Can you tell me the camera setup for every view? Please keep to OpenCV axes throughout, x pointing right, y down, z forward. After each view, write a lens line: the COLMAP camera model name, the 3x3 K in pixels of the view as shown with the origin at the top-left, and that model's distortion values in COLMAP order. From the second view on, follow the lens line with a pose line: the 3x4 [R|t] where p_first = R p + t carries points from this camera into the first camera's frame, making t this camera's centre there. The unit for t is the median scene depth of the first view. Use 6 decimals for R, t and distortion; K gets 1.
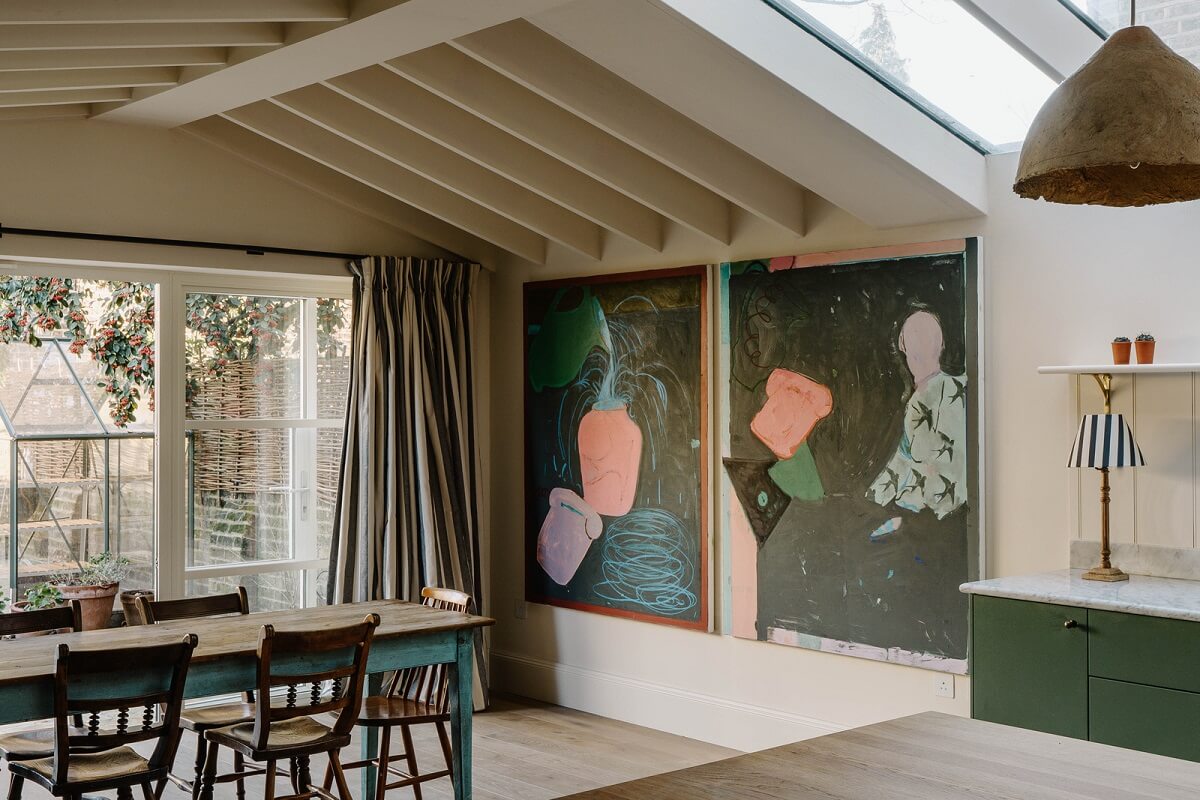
lens RADIAL K [[1488.4, 0, 603.5], [0, 1488.4, 400.5], [0, 0, 1]] dist [0.035487, 0.000000]
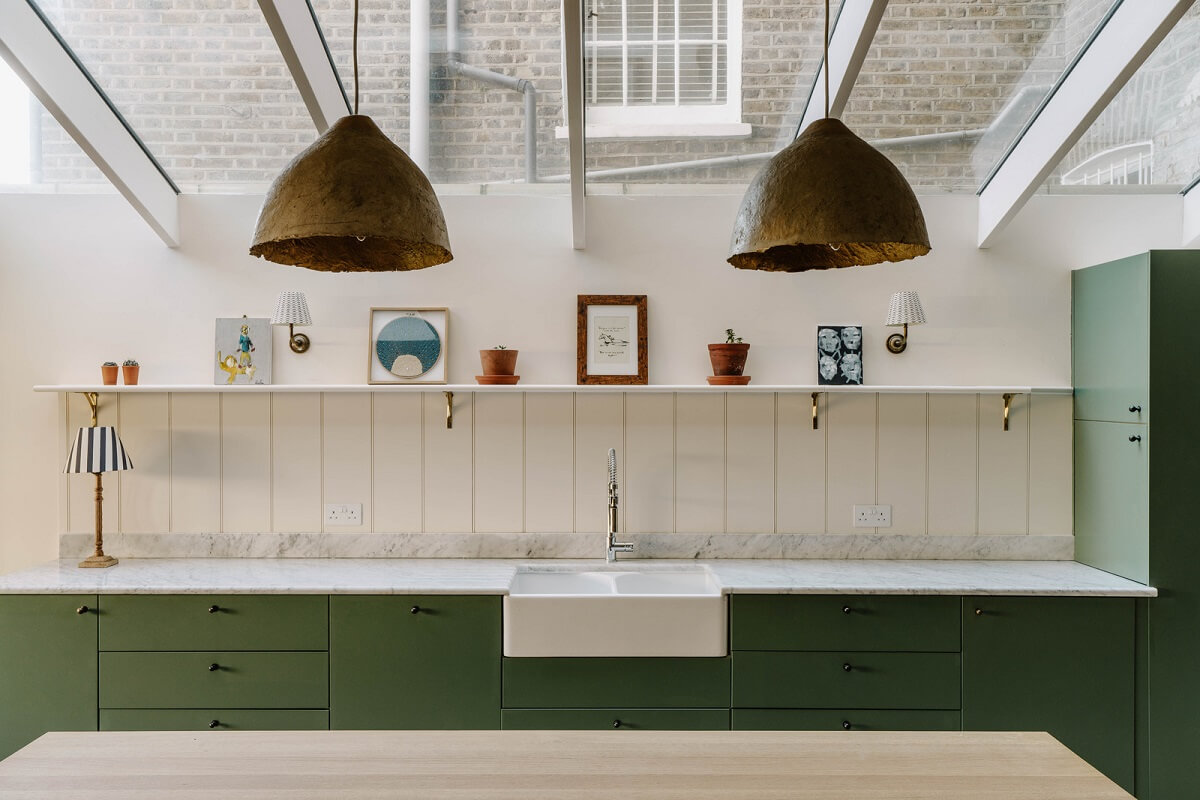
lens RADIAL K [[1093.0, 0, 601.9], [0, 1093.0, 407.6], [0, 0, 1]] dist [0.017107, 0.000000]
pose [[0.654294, -0.006141, 0.756216, -0.045840], [-0.001088, 0.999958, 0.009062, -0.010735], [-0.756240, -0.006751, 0.654260, 0.094127]]
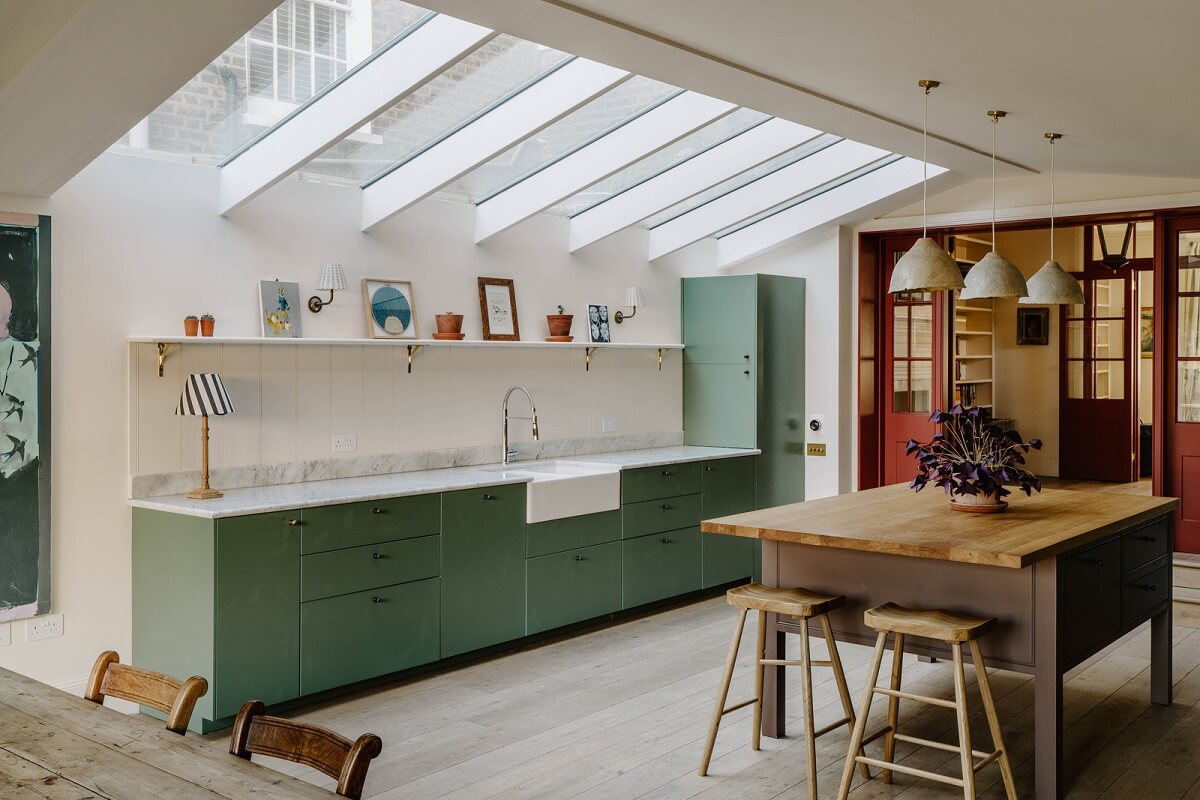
lens RADIAL K [[1146.9, 0, 607.9], [0, 1146.9, 390.3], [0, 0, 1]] dist [0.007320, 0.000000]
pose [[-0.170530, -0.023768, 0.985066, -0.543926], [0.003998, 0.999684, 0.024813, -0.000054], [-0.985344, 0.008170, -0.170381, 0.608356]]
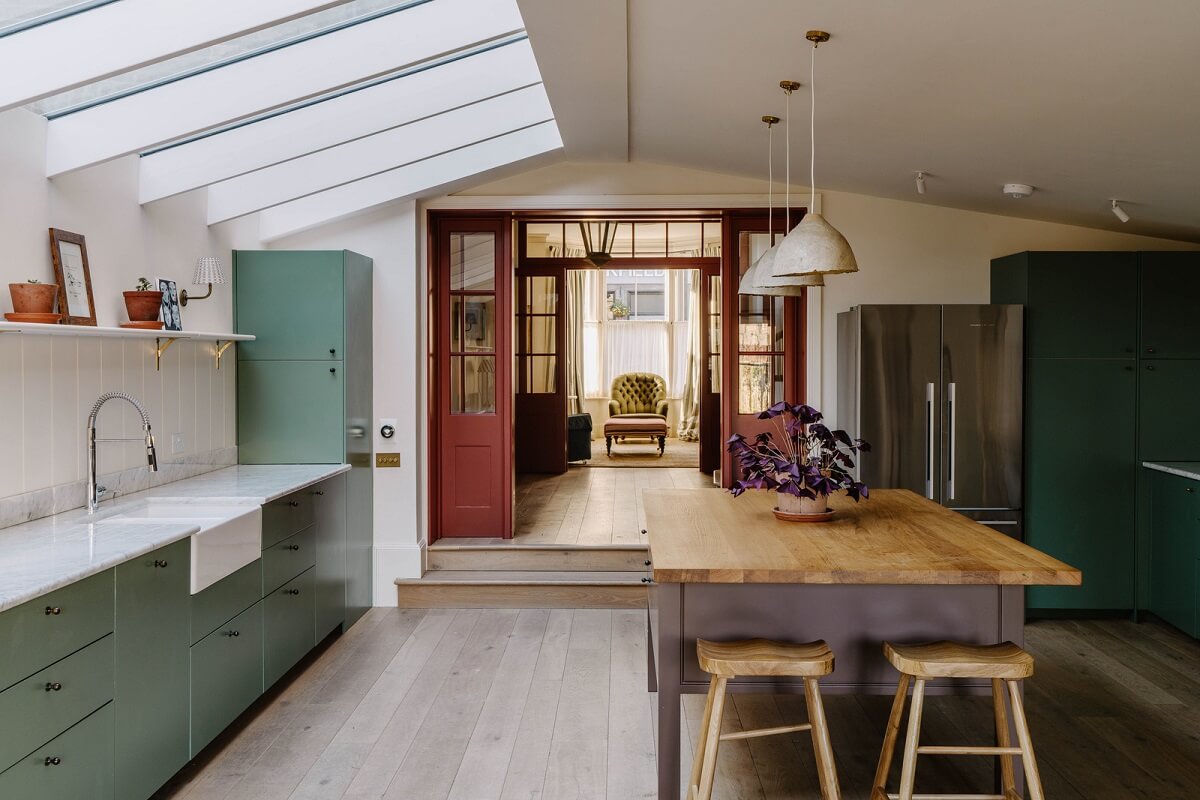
lens RADIAL K [[1146.9, 0, 608.0], [0, 1146.9, 392.8], [0, 0, 1]] dist [0.007320, 0.000000]
pose [[-0.739243, -0.018861, 0.673174, -0.220533], [0.005074, 0.999423, 0.033573, -0.001015], [-0.673419, 0.028234, -0.738722, 0.821229]]
